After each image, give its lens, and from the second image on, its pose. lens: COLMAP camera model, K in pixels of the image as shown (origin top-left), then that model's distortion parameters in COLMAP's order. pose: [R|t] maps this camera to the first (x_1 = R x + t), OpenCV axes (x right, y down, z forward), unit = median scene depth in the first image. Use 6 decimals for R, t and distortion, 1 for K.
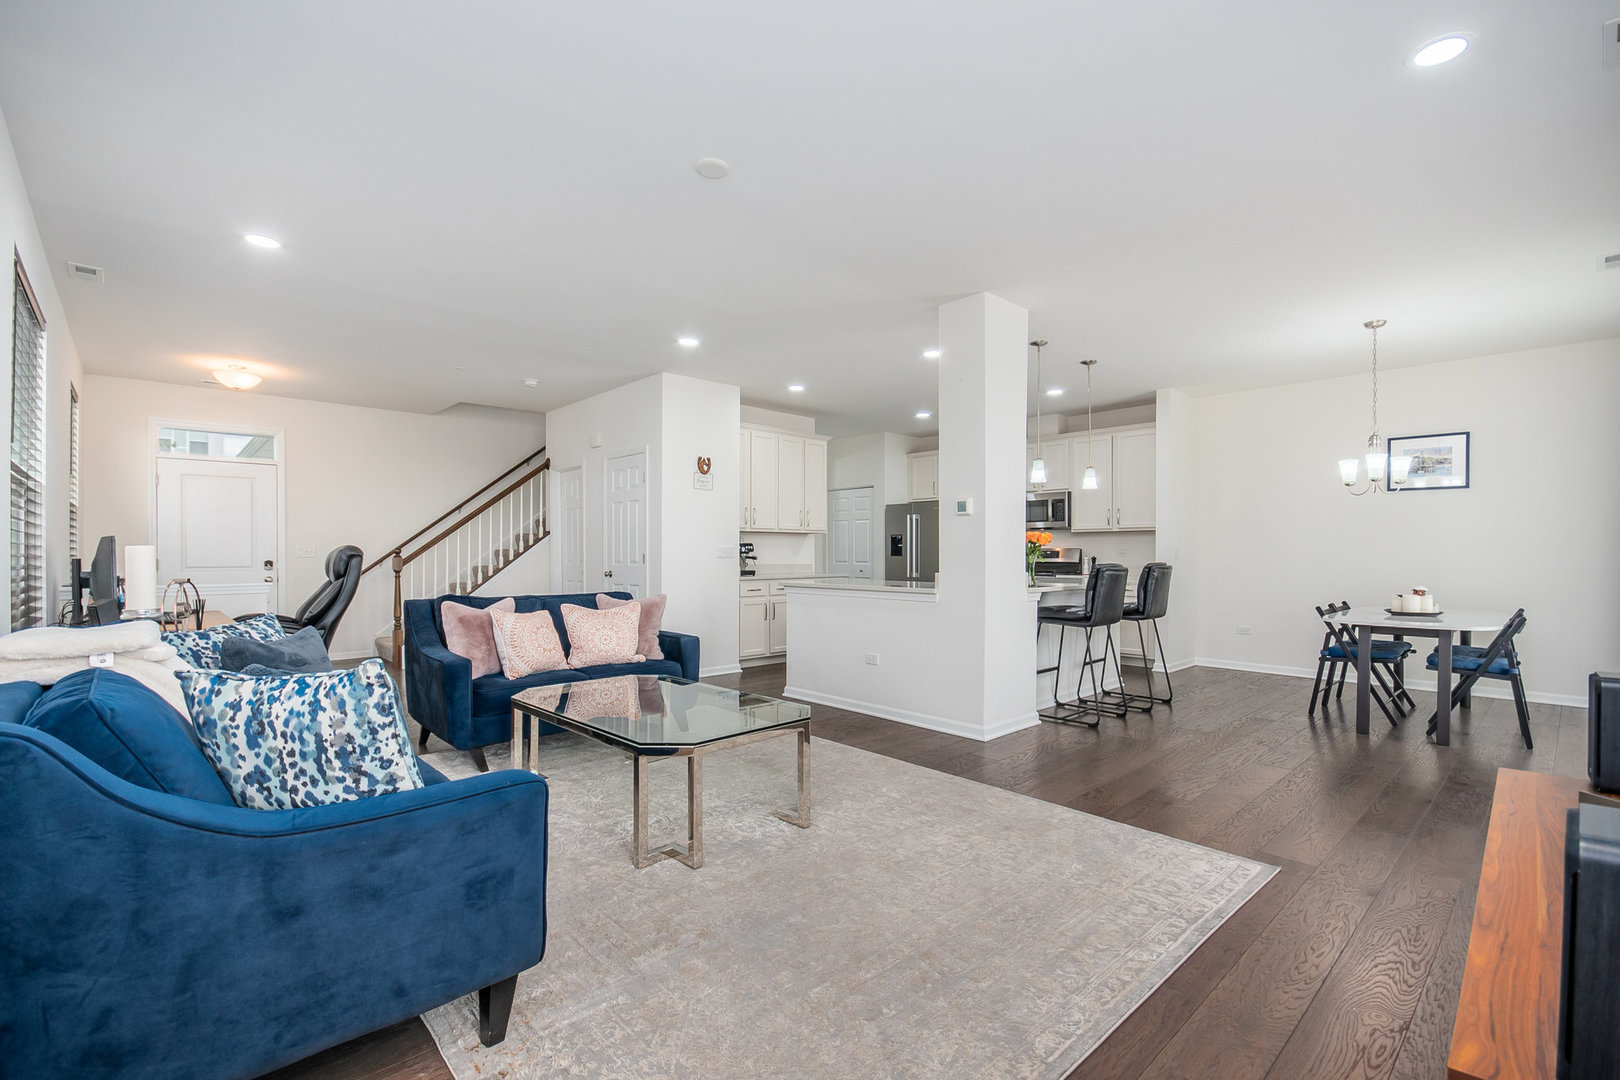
lens RADIAL K [[702.0, 0, 809.7], [0, 702.0, 550.8], [0, 0, 1]] dist [0.001160, 0.000109]
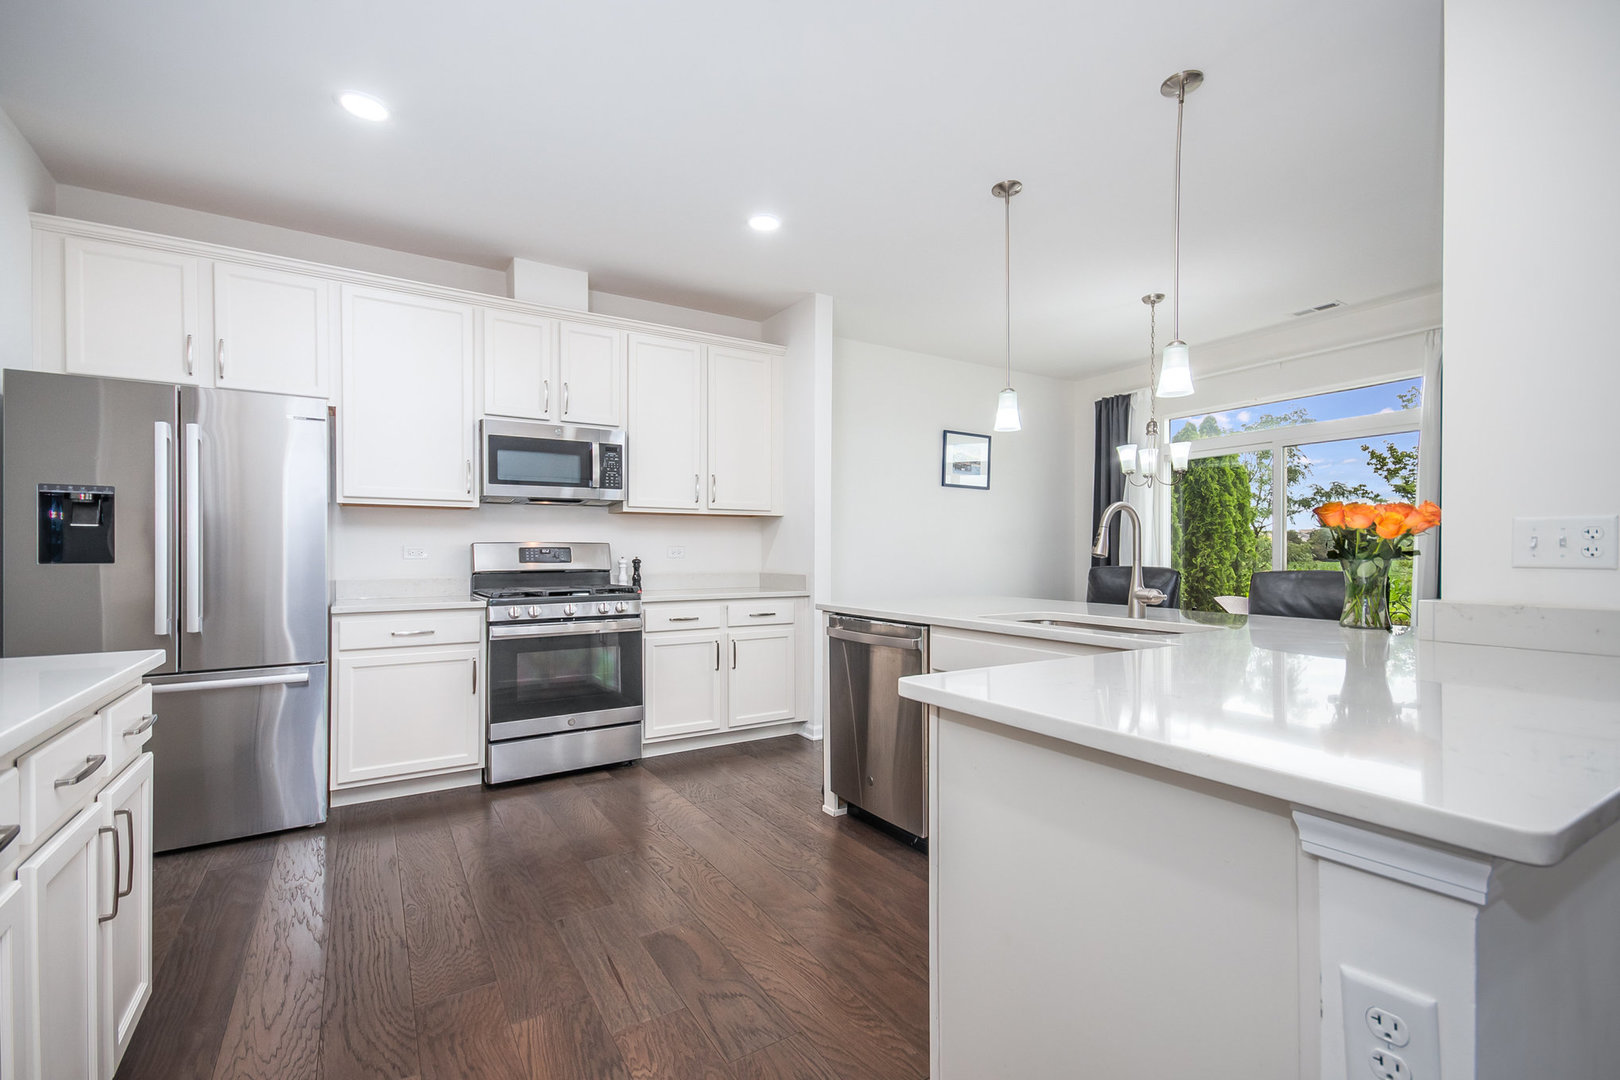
lens RADIAL K [[702.0, 0, 809.7], [0, 702.0, 550.8], [0, 0, 1]] dist [0.001160, 0.000109]
pose [[0.179356, 0.001089, 0.983784, -0.112989], [-0.000960, 0.999999, -0.000932, 0.003321], [-0.983784, -0.000777, 0.179357, 0.790896]]
